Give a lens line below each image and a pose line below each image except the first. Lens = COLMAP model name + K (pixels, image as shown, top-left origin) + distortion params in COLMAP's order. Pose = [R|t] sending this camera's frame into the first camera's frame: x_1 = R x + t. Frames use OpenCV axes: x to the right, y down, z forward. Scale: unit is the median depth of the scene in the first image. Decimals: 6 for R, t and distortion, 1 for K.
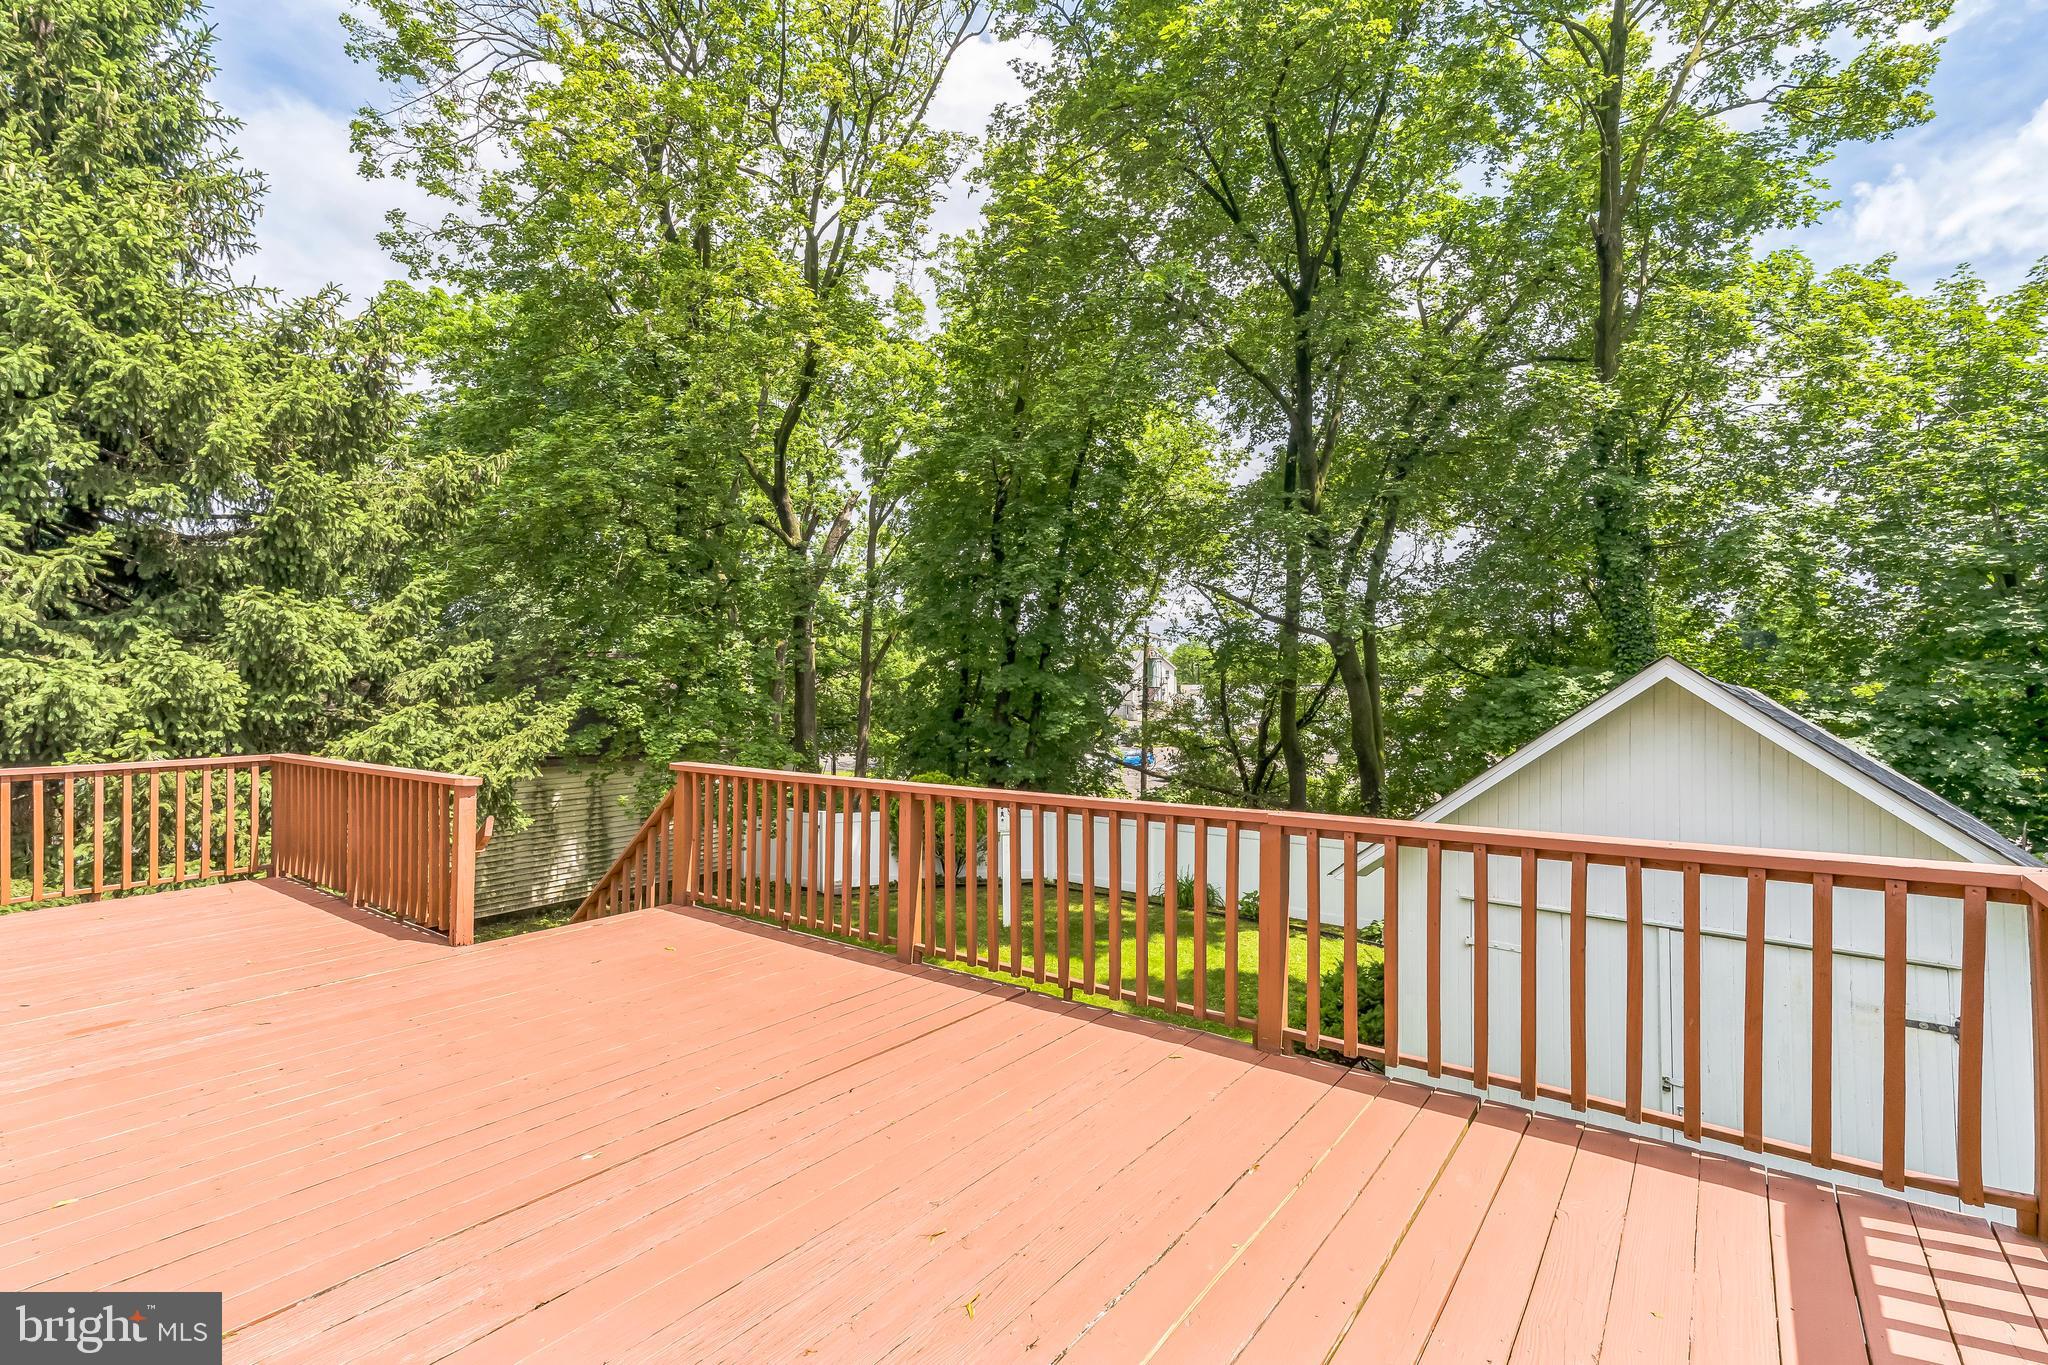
lens RADIAL K [[904.8, 0, 1025.7], [0, 904.8, 686.2], [0, 0, 1]] dist [0.002058, 0.000280]
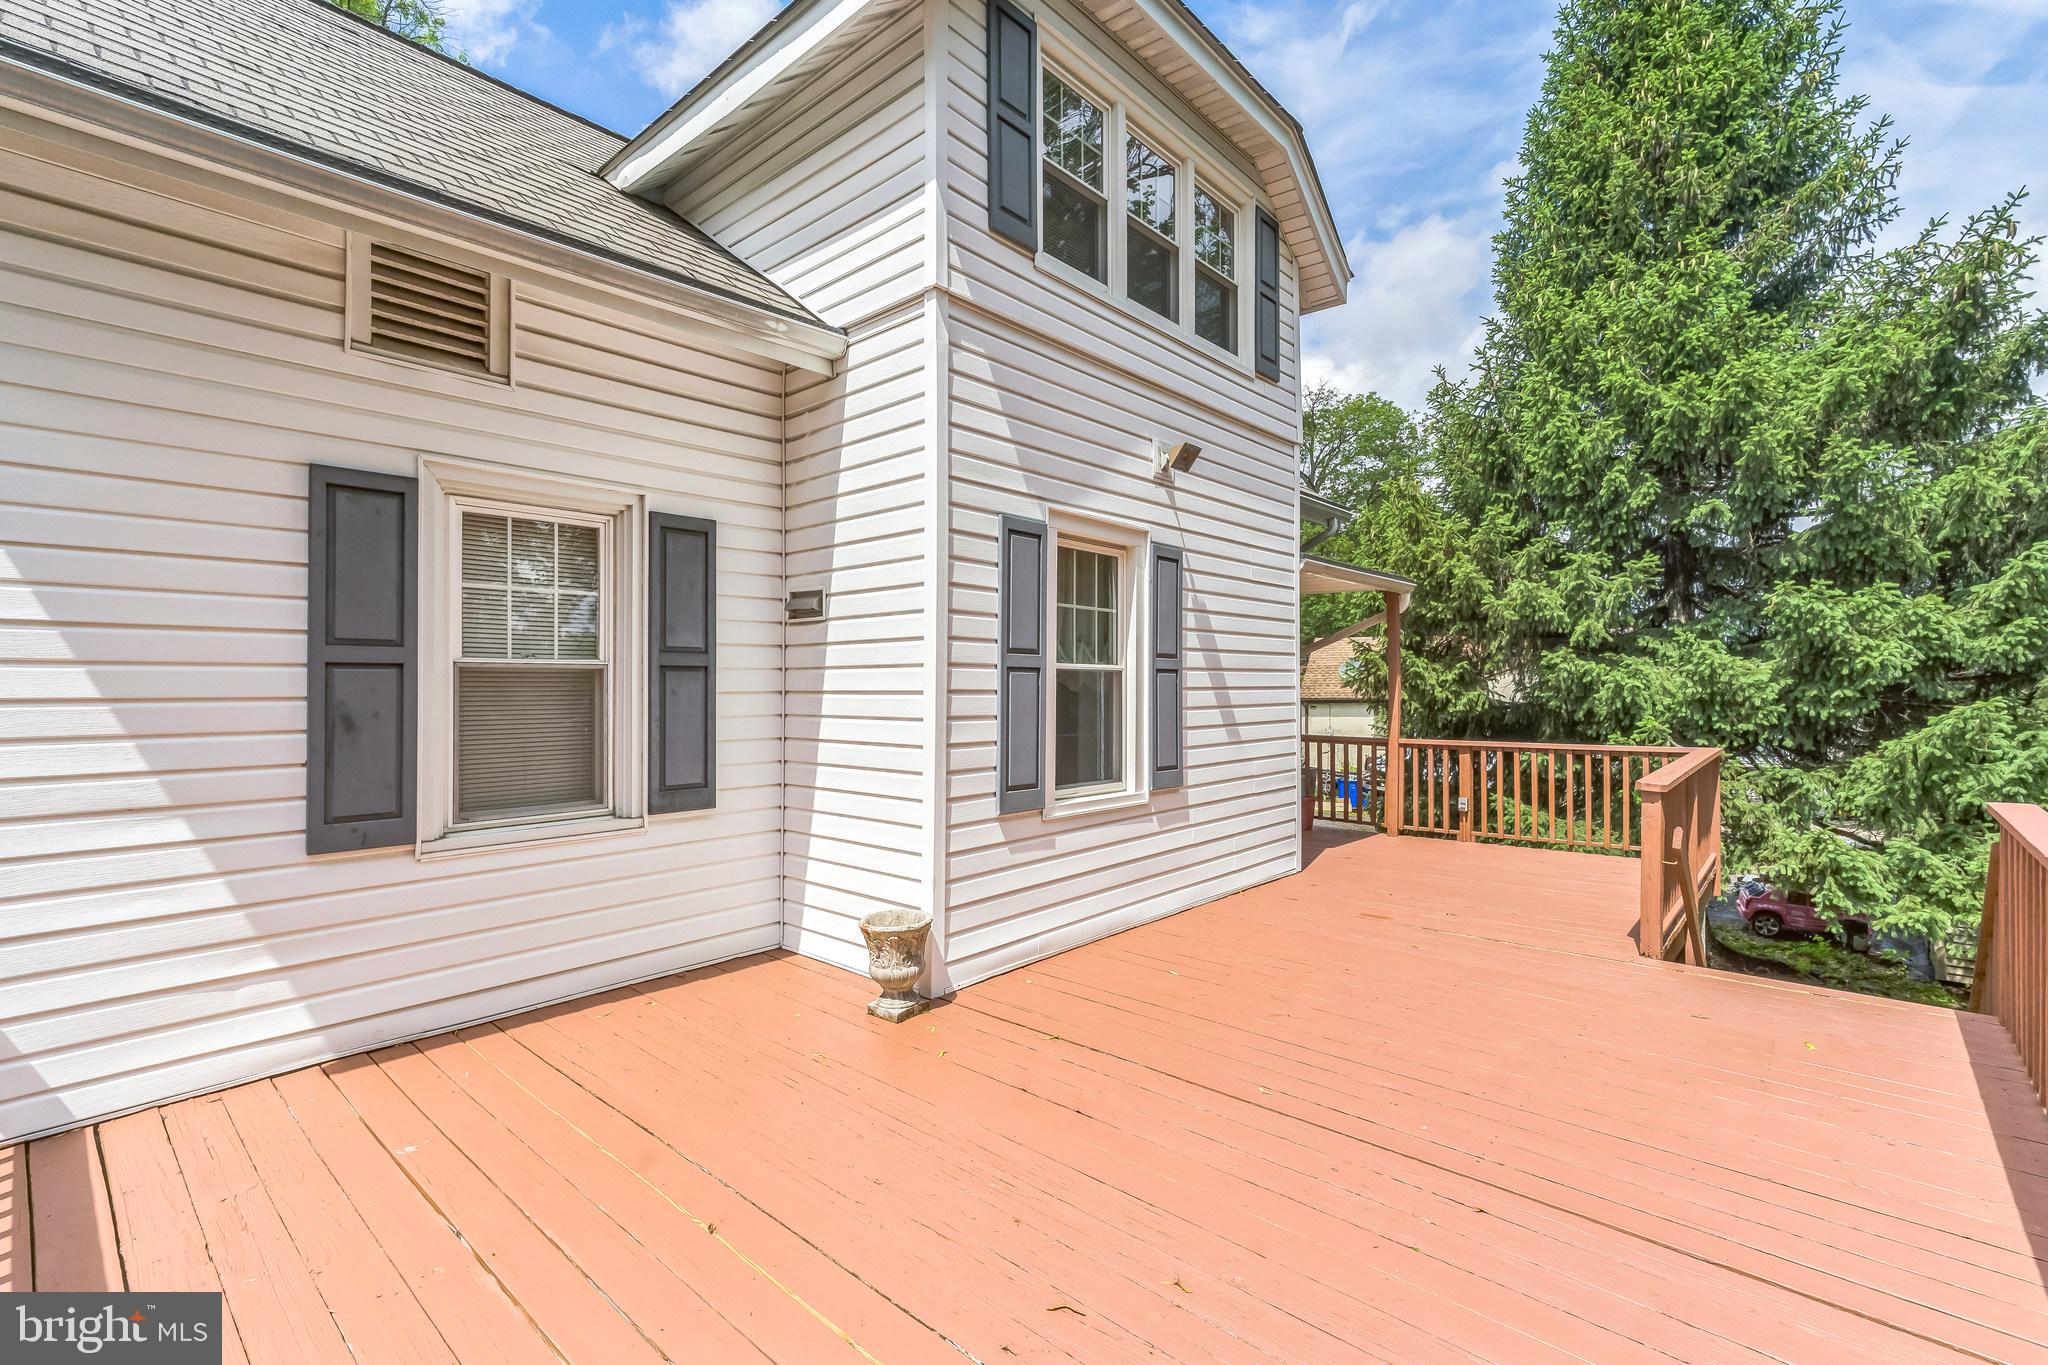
lens RADIAL K [[904.8, 0, 1025.7], [0, 904.8, 686.2], [0, 0, 1]] dist [0.002058, 0.000280]
pose [[-0.073613, 0.003050, -0.997282, 0.224597], [0.010217, 0.999945, 0.002304, -0.005840], [0.997235, -0.010019, -0.073641, 0.241362]]
